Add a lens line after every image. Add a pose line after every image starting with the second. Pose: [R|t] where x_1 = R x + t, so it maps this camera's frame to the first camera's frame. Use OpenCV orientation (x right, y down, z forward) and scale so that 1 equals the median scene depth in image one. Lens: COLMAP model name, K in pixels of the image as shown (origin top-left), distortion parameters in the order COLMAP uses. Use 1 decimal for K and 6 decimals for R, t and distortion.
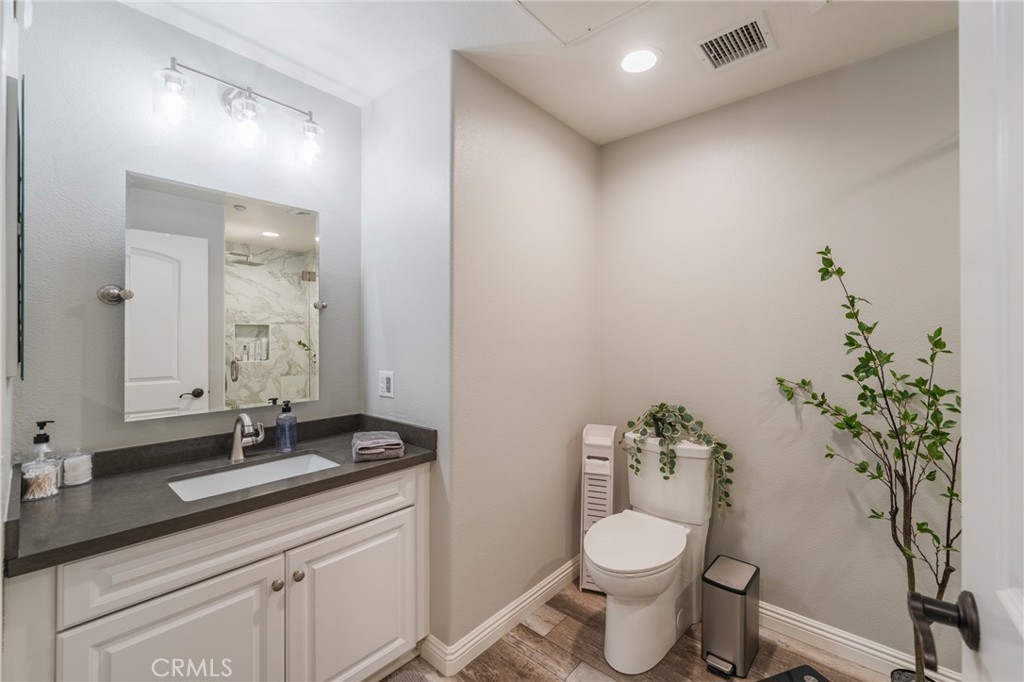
lens RADIAL K [[417.9, 0, 513.1], [0, 417.9, 338.8], [0, 0, 1]] dist [-0.002888, -0.000332]
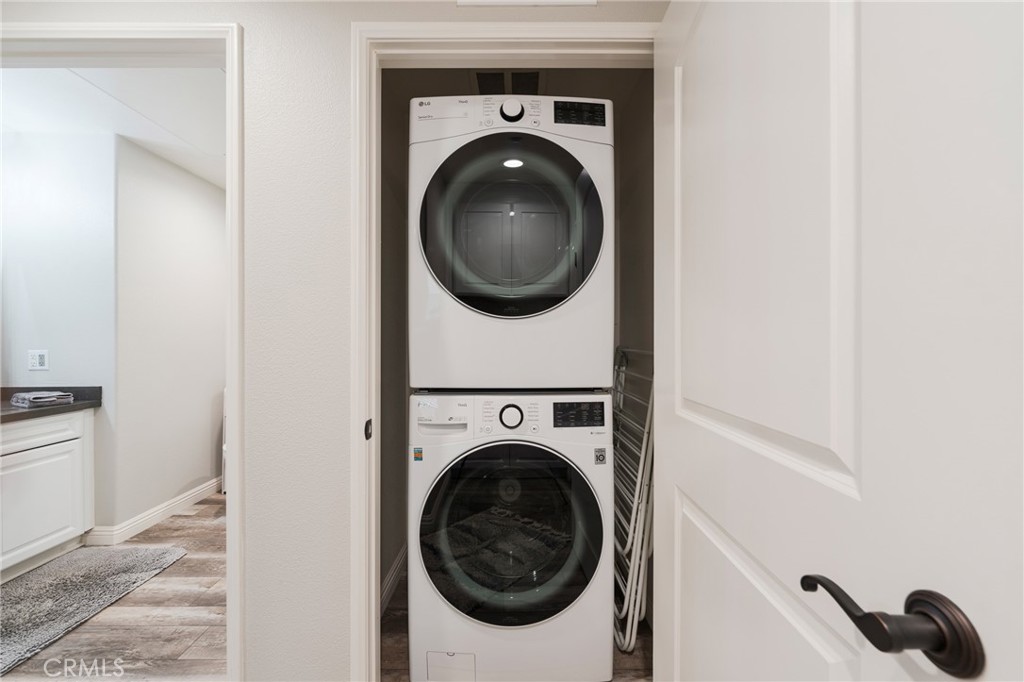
lens RADIAL K [[417.9, 0, 513.1], [0, 417.9, 338.8], [0, 0, 1]] dist [-0.002888, -0.000332]
pose [[0.742969, -0.002588, 0.669321, -0.089870], [0.007418, 0.999963, -0.004367, 0.070768], [-0.669285, 0.008209, 0.742961, -1.104110]]
